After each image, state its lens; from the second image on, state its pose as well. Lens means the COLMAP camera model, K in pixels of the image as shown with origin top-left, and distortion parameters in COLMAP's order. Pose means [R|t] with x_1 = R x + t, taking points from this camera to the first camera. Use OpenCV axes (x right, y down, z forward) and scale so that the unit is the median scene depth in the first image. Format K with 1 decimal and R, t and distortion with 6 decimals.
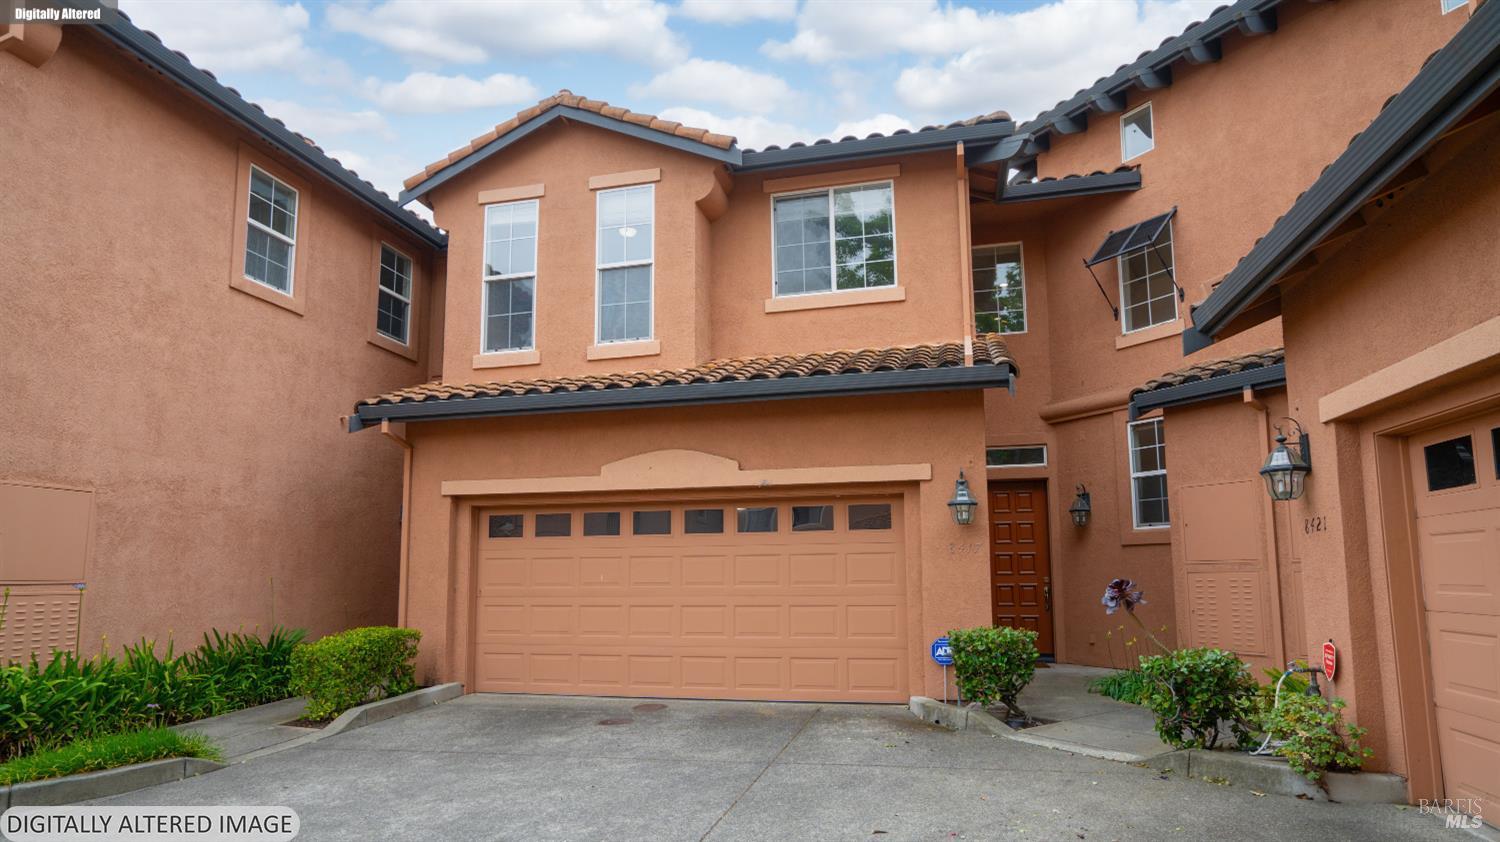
lens RADIAL K [[828.1, 0, 787.1], [0, 828.1, 476.1], [0, 0, 1]] dist [-0.037861, 0.017355]
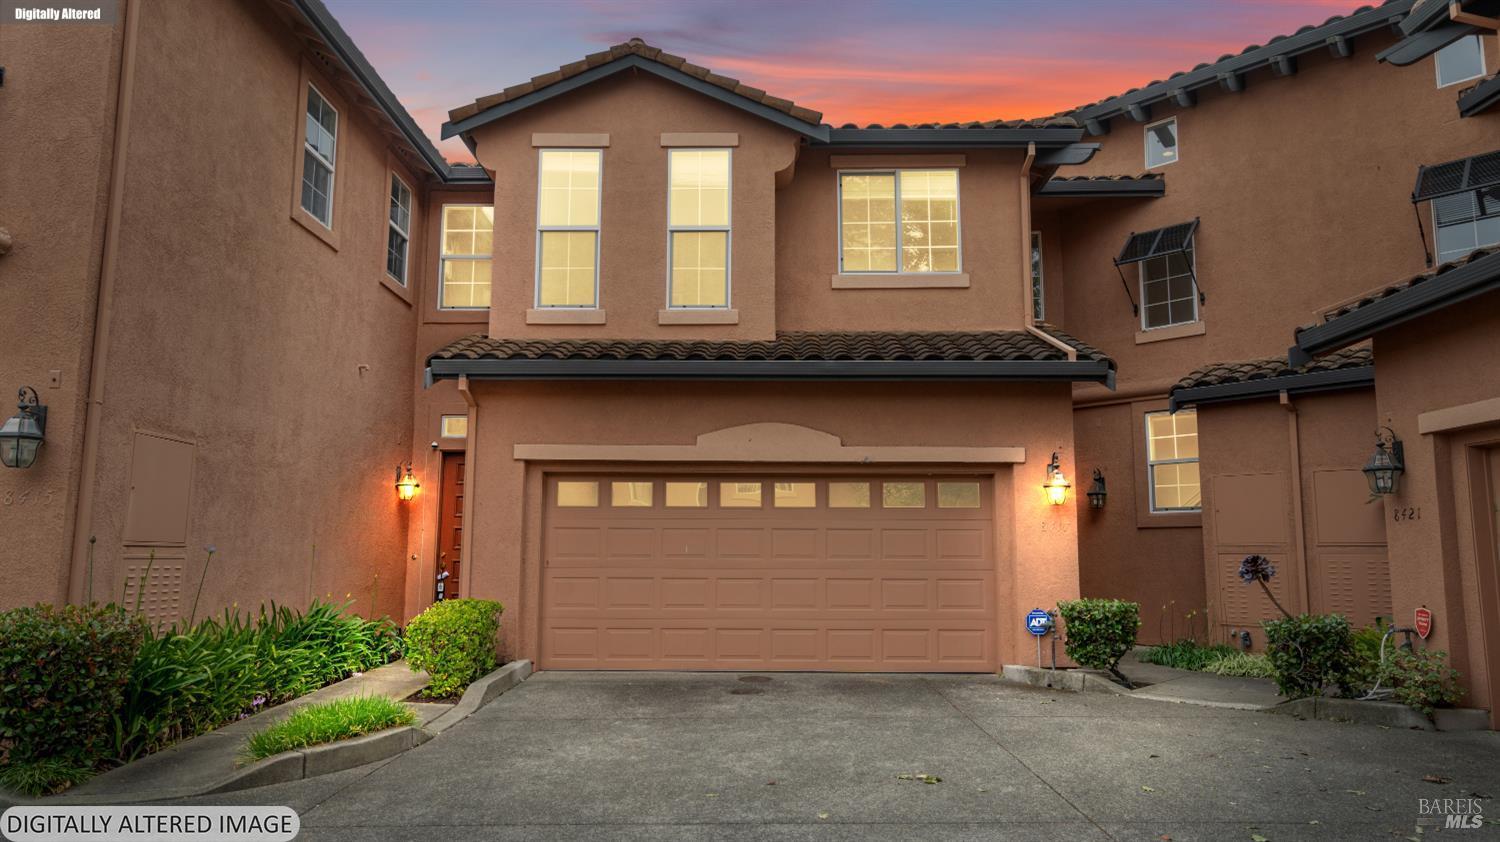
lens RADIAL K [[963.8, 0, 756.3], [0, 963.8, 429.3], [0, 0, 1]] dist [-0.012486, -0.009946]
pose [[0.977024, 0.042883, 0.208769, -0.385870], [-0.040607, 0.999060, -0.015181, -0.004912], [-0.209223, 0.006354, 0.977847, -0.134287]]
